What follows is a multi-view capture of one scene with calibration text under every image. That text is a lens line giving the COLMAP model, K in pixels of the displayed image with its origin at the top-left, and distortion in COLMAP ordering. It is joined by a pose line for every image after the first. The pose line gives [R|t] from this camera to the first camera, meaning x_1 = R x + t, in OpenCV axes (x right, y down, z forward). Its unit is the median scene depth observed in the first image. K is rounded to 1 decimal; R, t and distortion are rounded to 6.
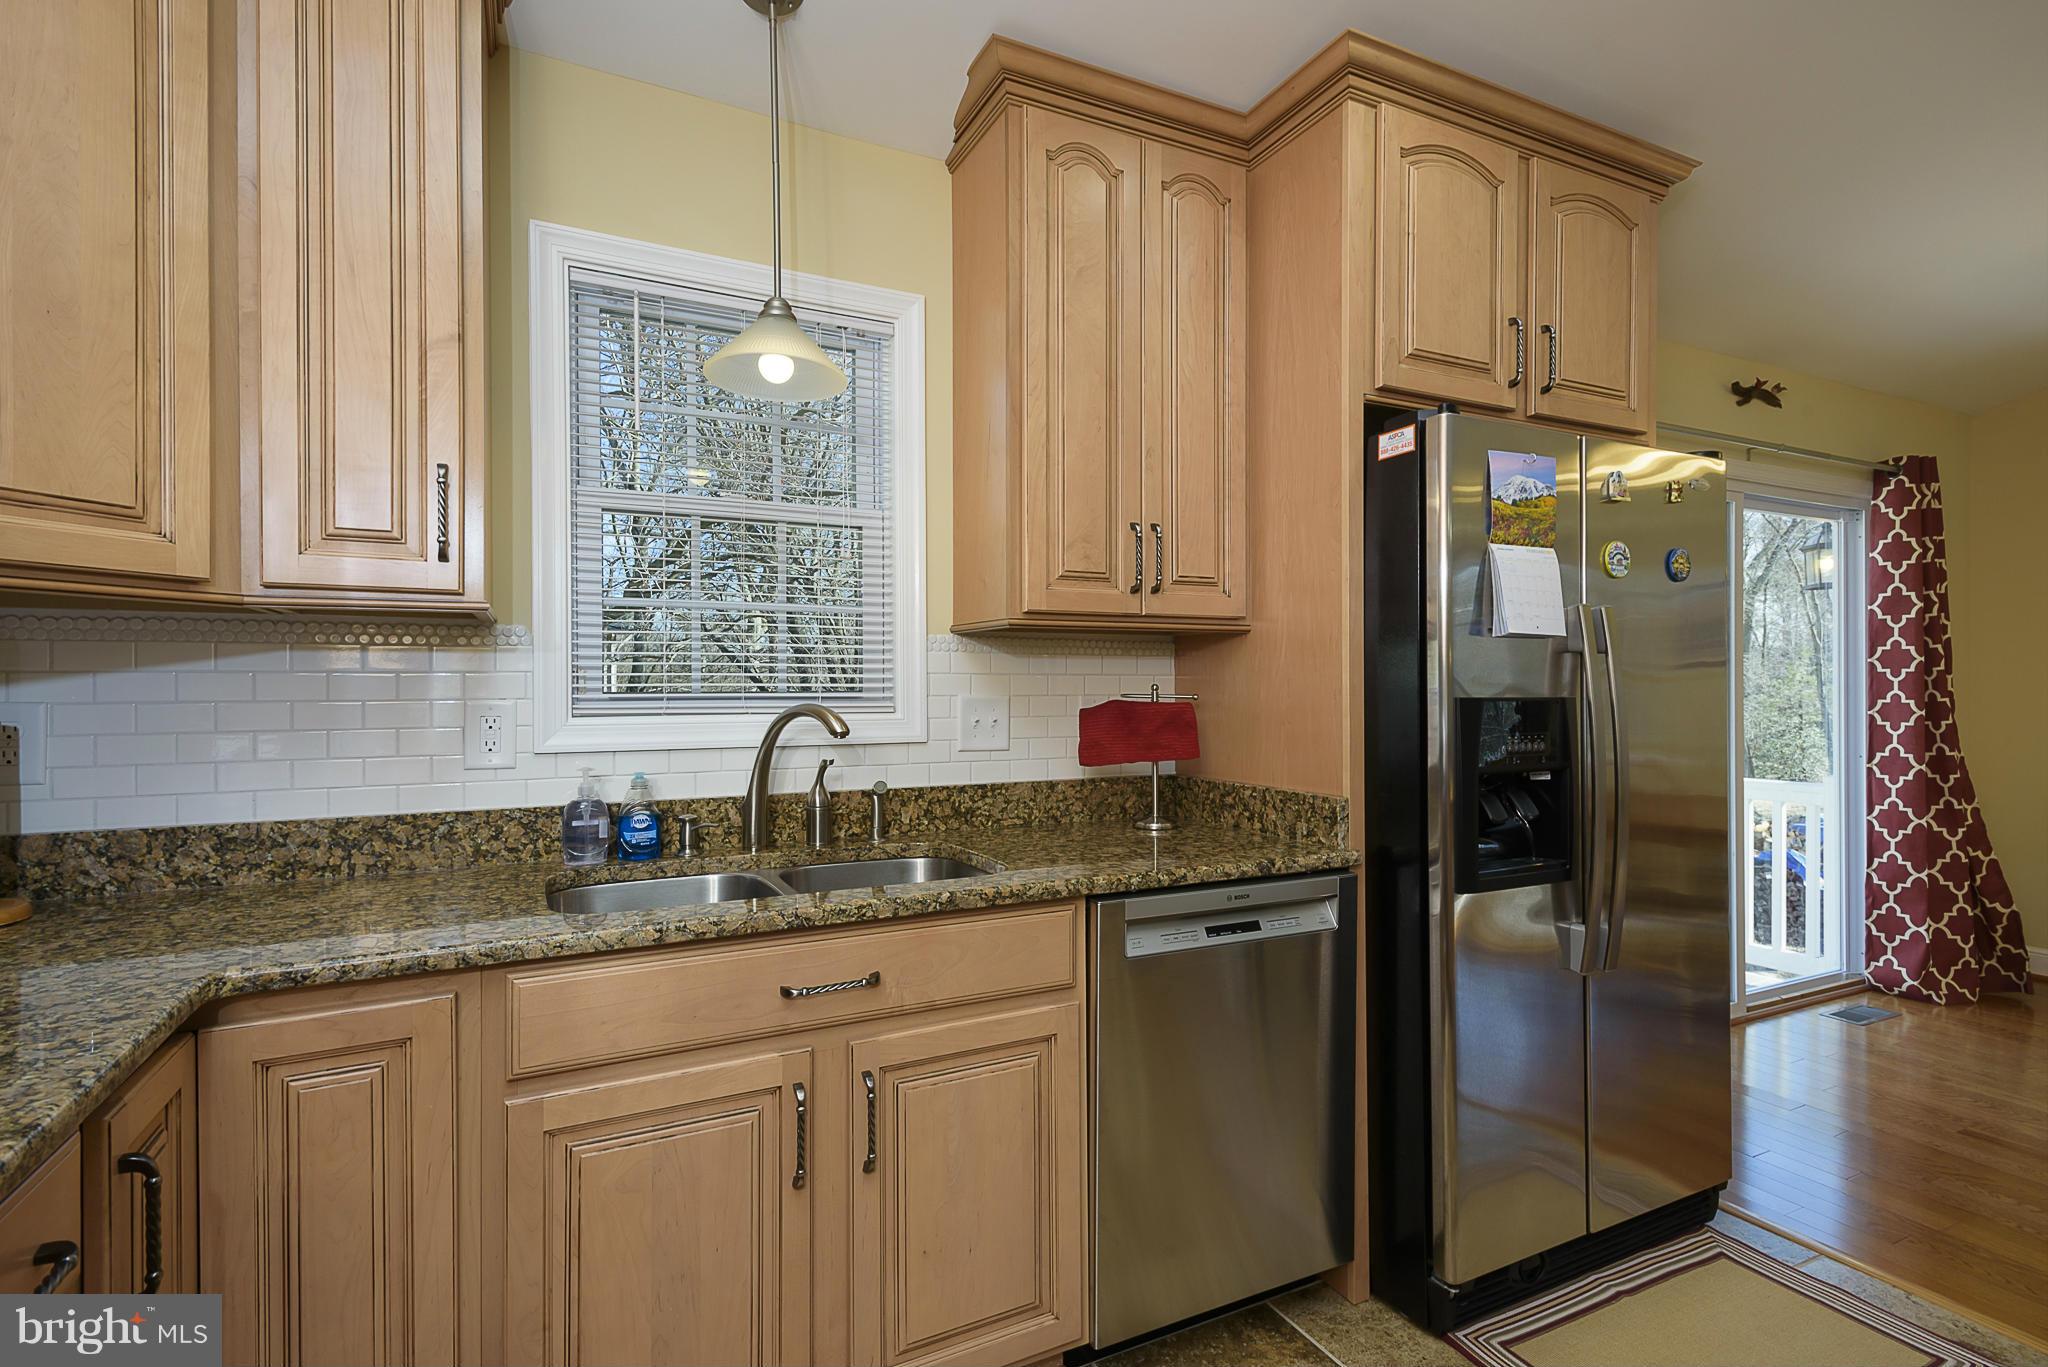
lens RADIAL K [[986.6, 0, 1024.0], [0, 986.6, 683.5], [0, 0, 1]] dist [0.025452, 0.000068]
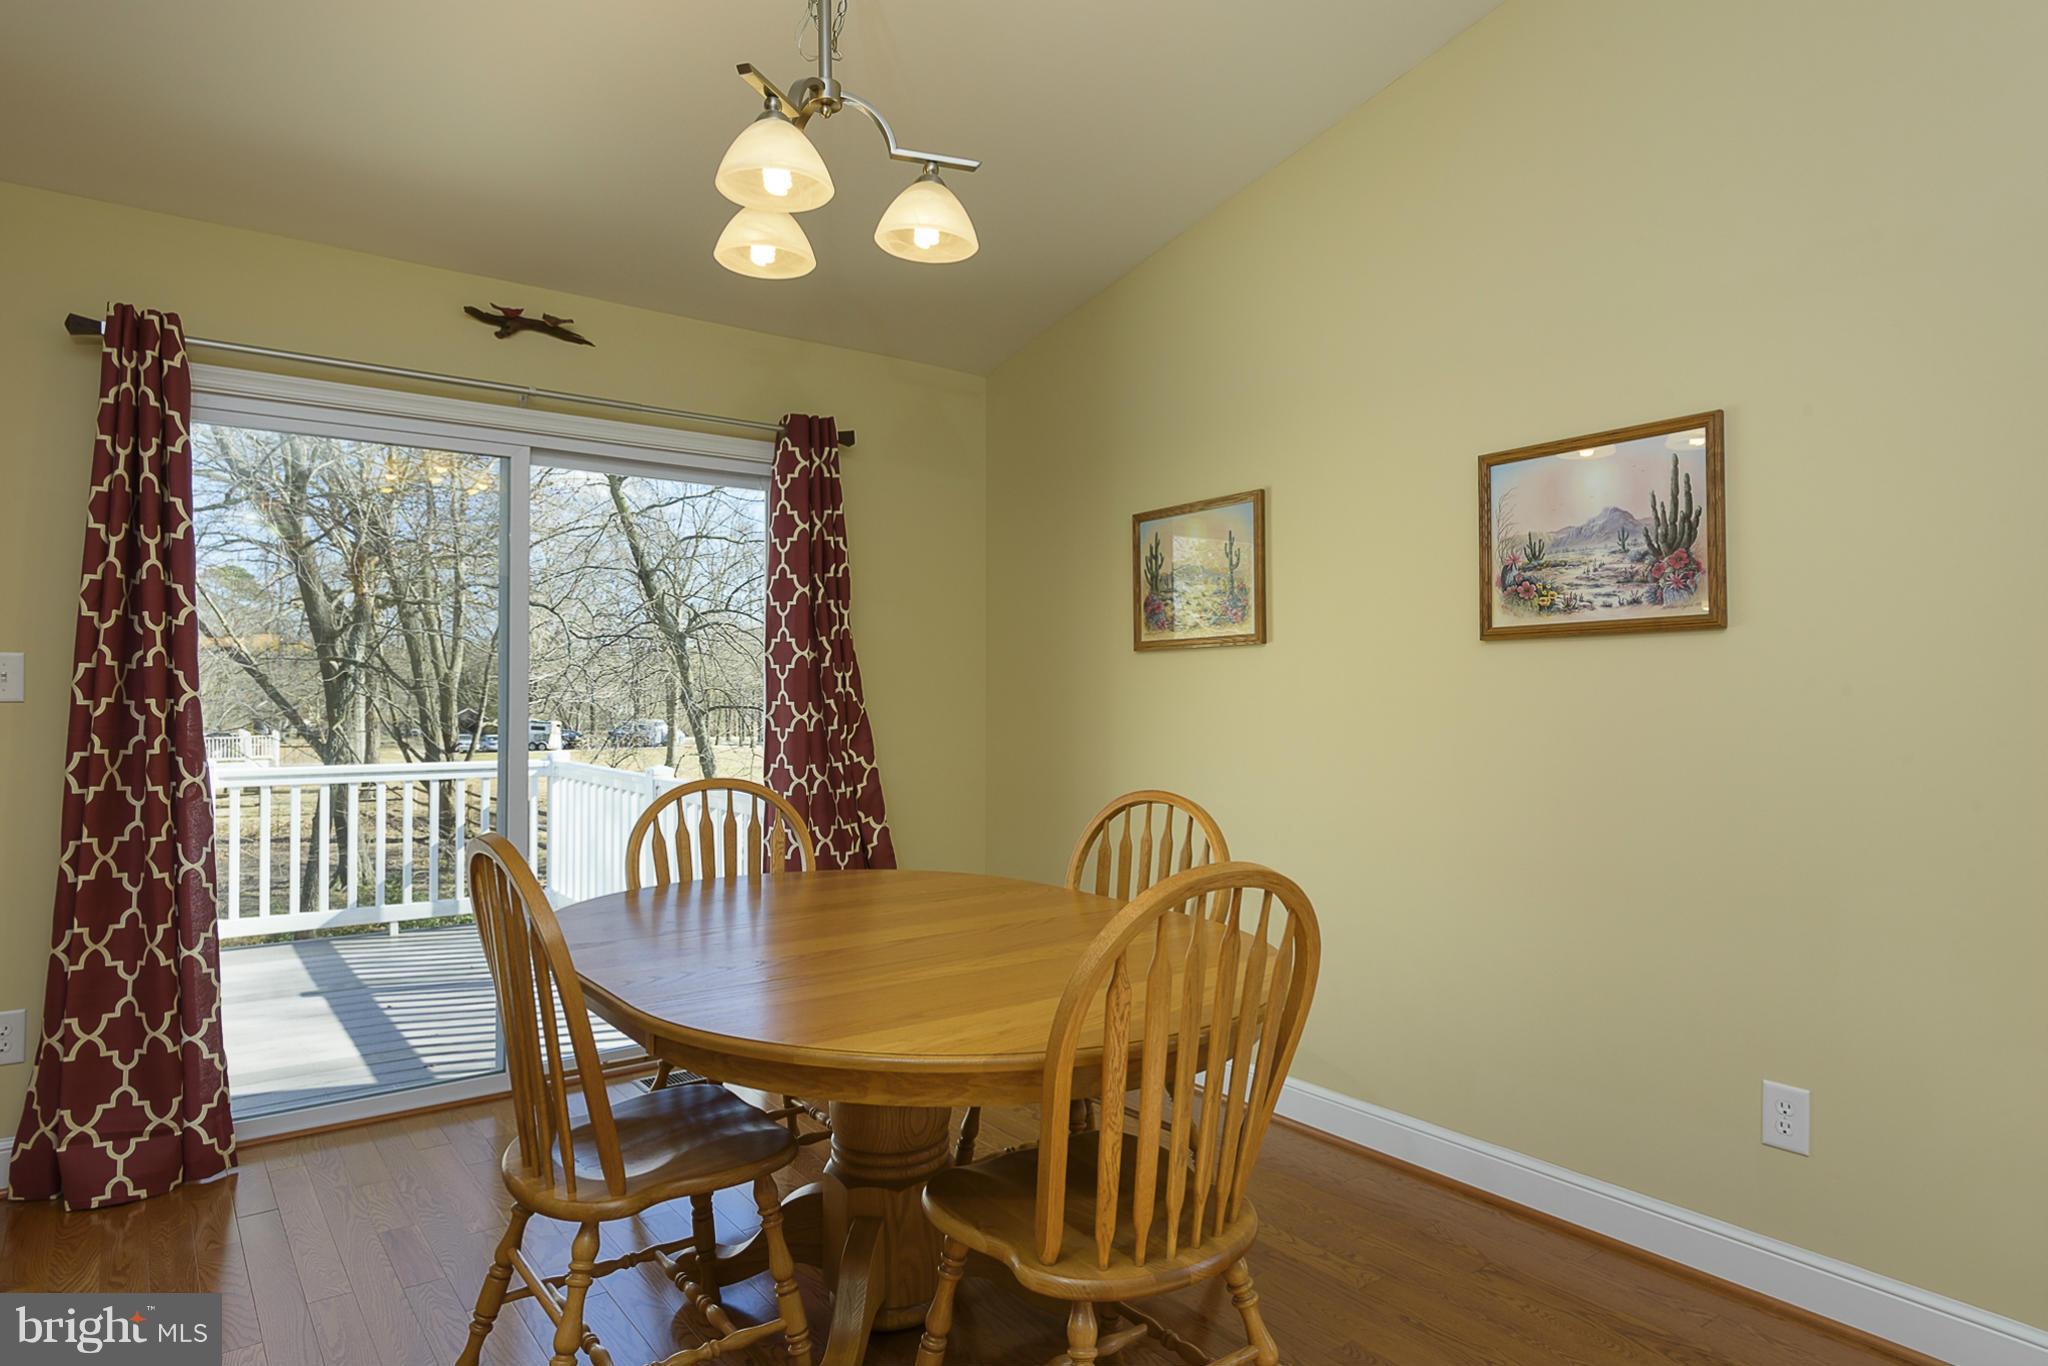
lens RADIAL K [[1228.6, 0, 1024.0], [0, 1228.6, 683.0], [0, 0, 1]] dist [0.028237, -0.000753]
pose [[0.985806, 0.006788, 0.167749, 1.924853], [-0.007004, 0.999975, 0.000694, -0.003053], [-0.167741, -0.001859, 0.985829, -0.121865]]
